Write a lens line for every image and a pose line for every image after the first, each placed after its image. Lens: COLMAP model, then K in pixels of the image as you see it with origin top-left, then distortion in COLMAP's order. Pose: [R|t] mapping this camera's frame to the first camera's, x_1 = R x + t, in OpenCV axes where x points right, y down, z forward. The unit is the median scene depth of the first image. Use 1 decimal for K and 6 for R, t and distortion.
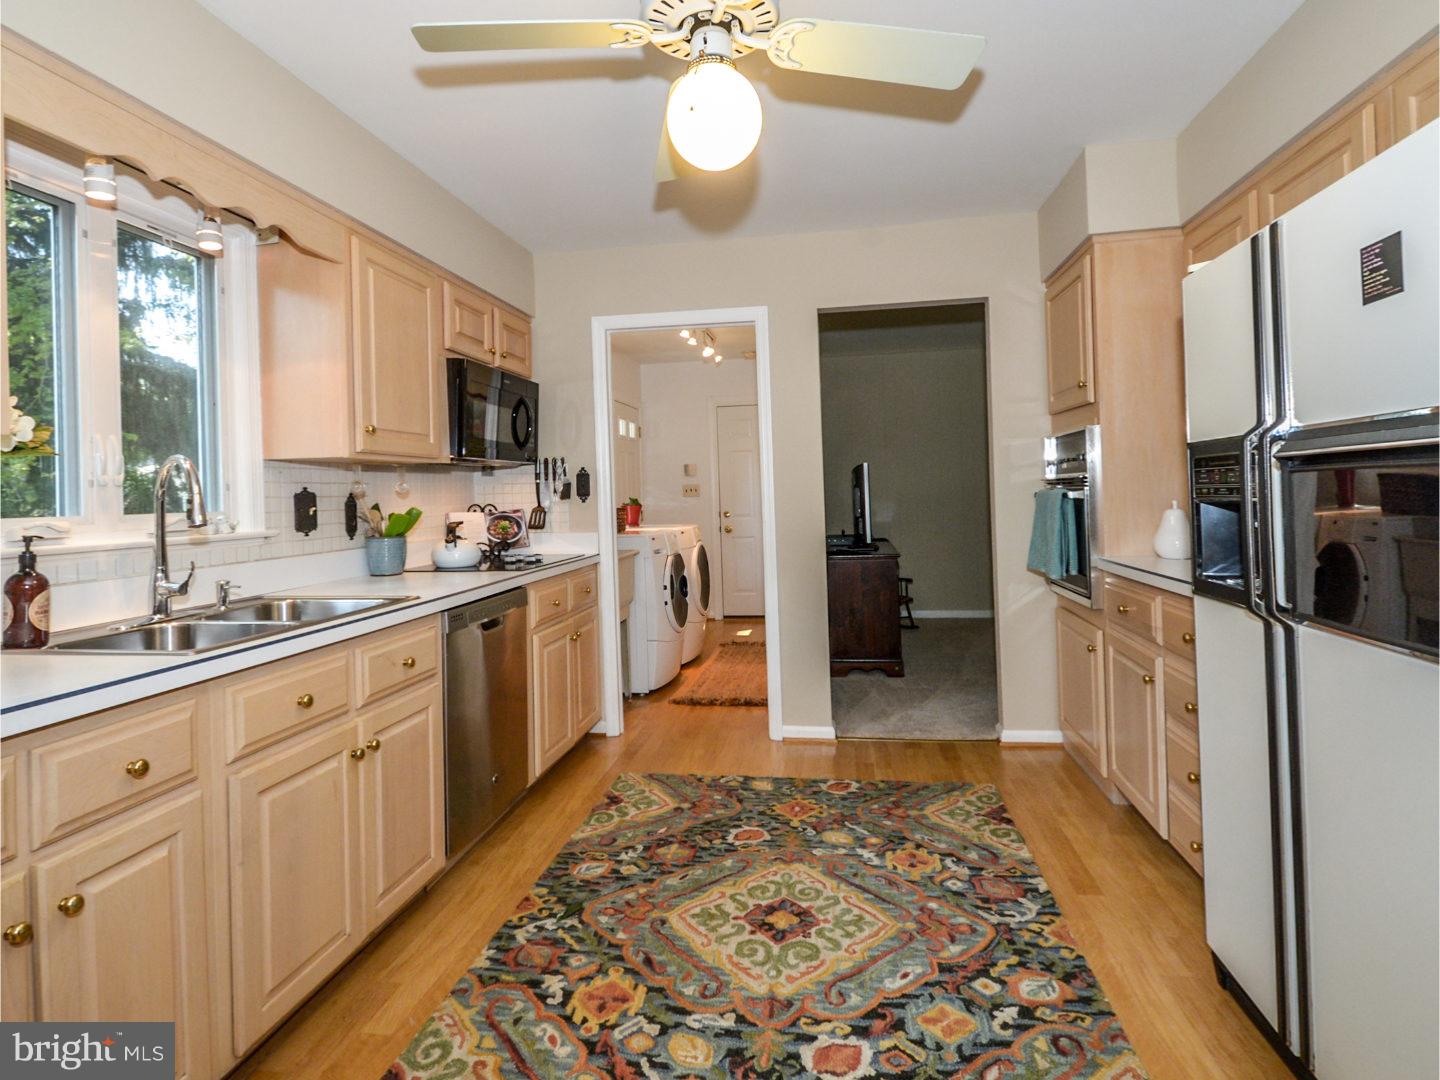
lens RADIAL K [[771.4, 0, 715.1], [0, 771.4, 490.1], [0, 0, 1]] dist [0.000967, 0.000264]
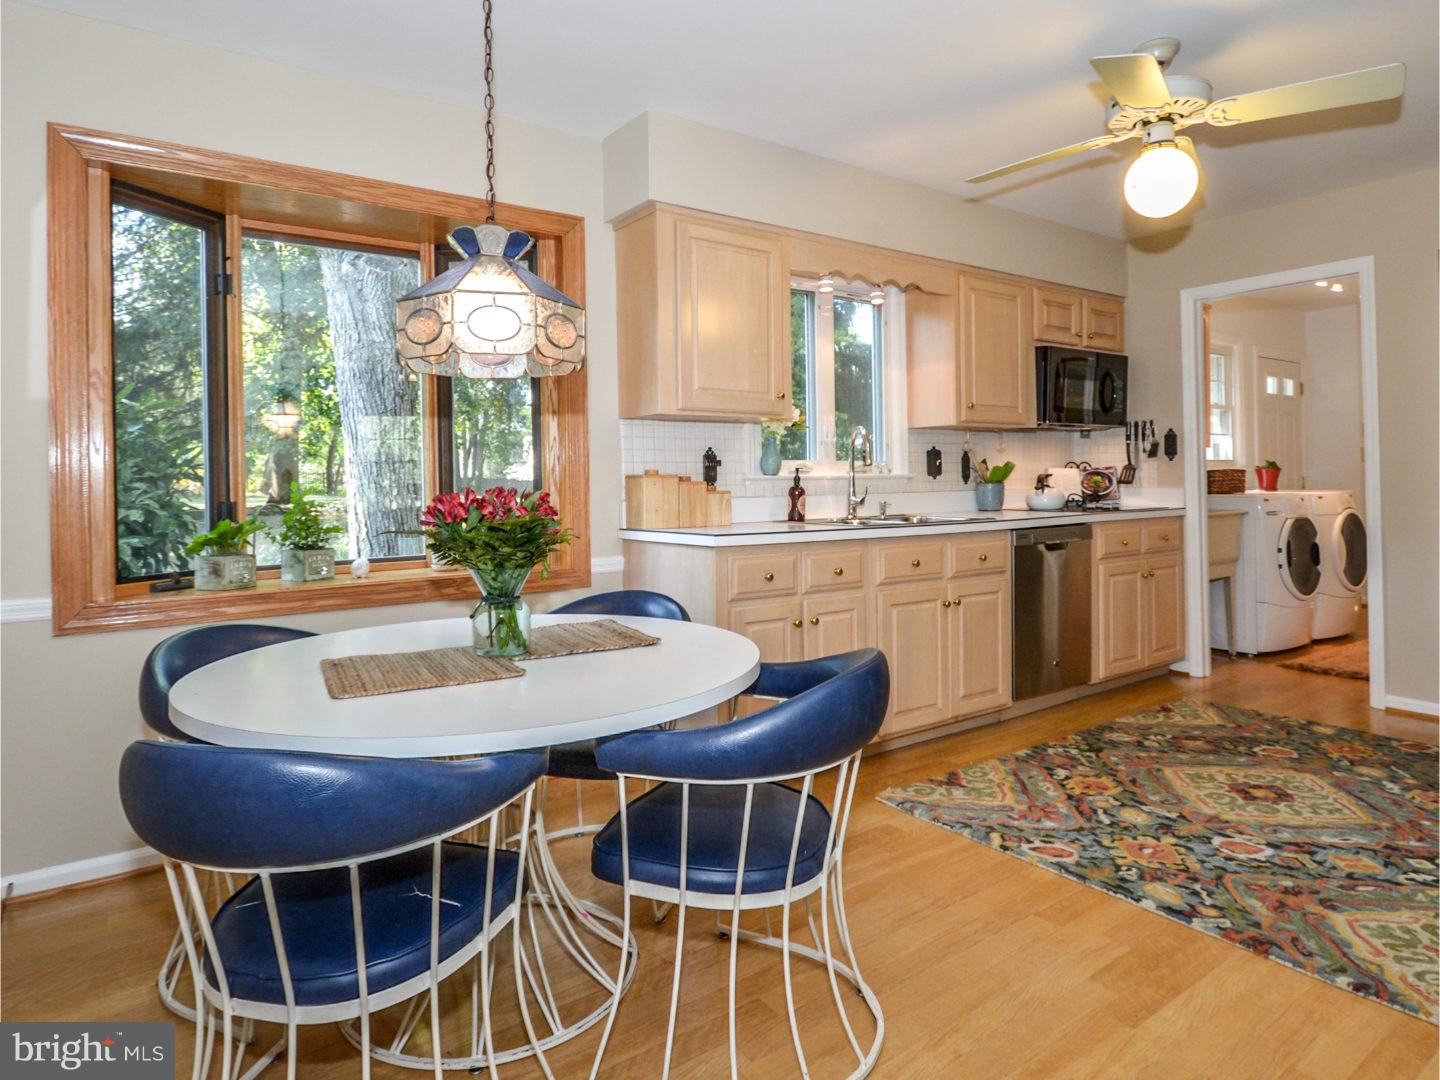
lens RADIAL K [[832.7, 0, 722.4], [0, 832.7, 488.3], [0, 0, 1]] dist [-0.019289, -0.000465]
pose [[0.700222, 0.023923, -0.713525, 0.409137], [-0.000963, 0.999469, 0.032566, 0.032091], [0.713925, -0.022117, 0.699873, -0.514887]]
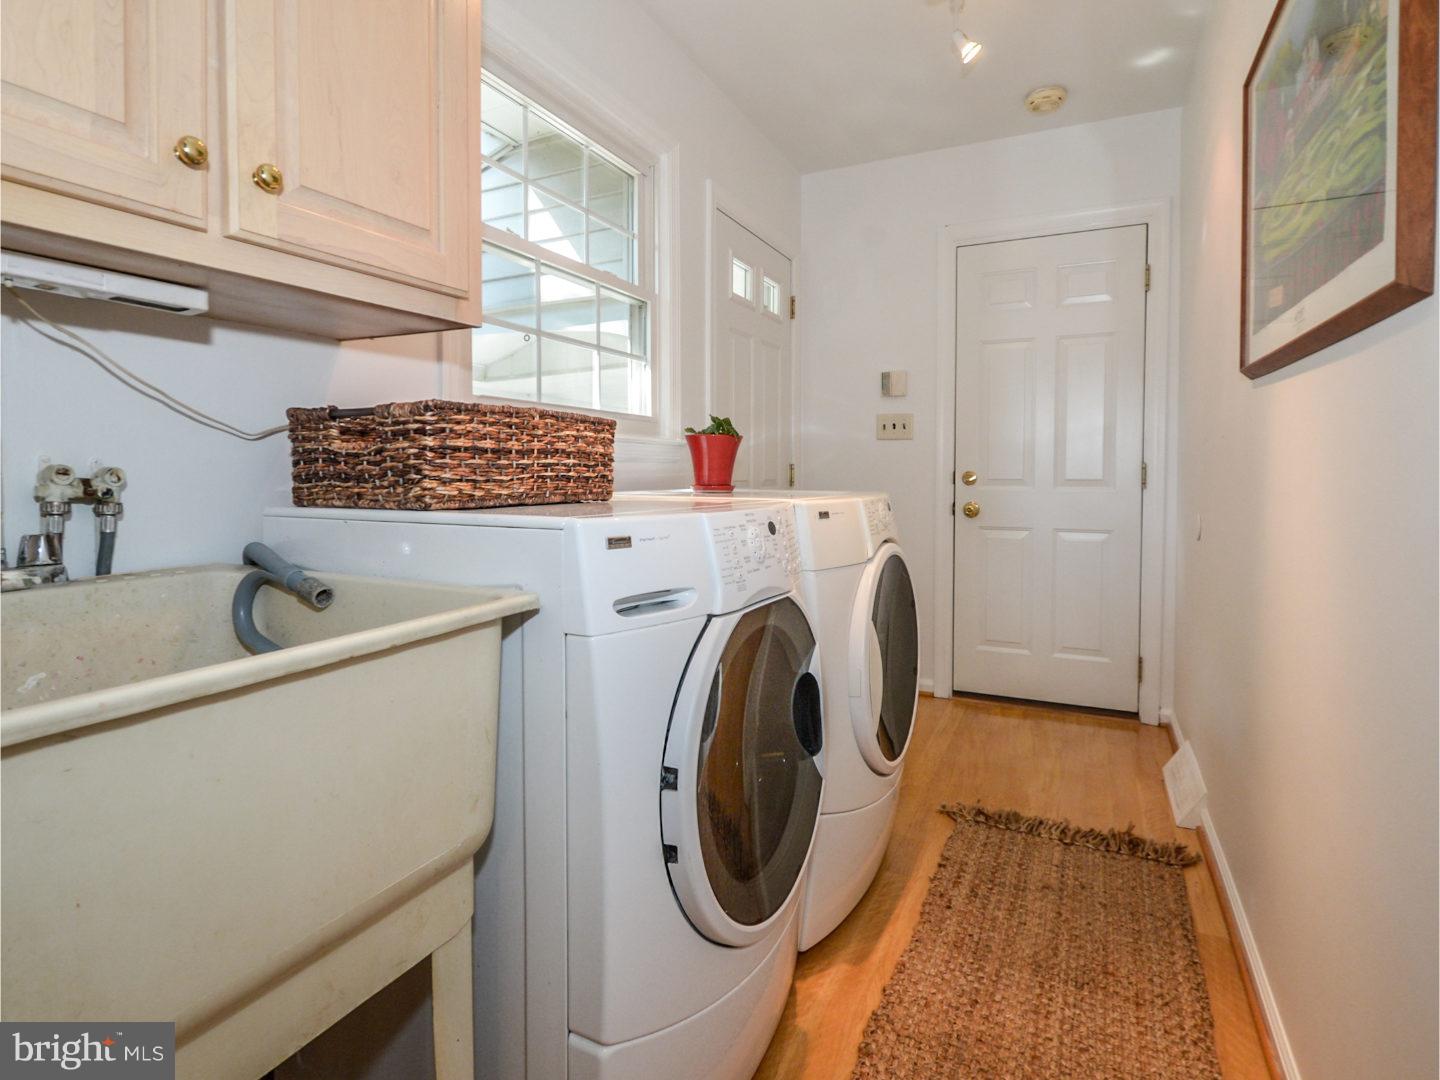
lens RADIAL K [[771.4, 0, 715.1], [0, 771.4, 490.1], [0, 0, 1]] dist [0.000967, 0.000264]
pose [[0.957090, 0.040843, -0.286899, 0.007366], [-0.030795, 0.998747, 0.039450, 0.088687], [0.288151, -0.028922, 0.957148, 1.786741]]
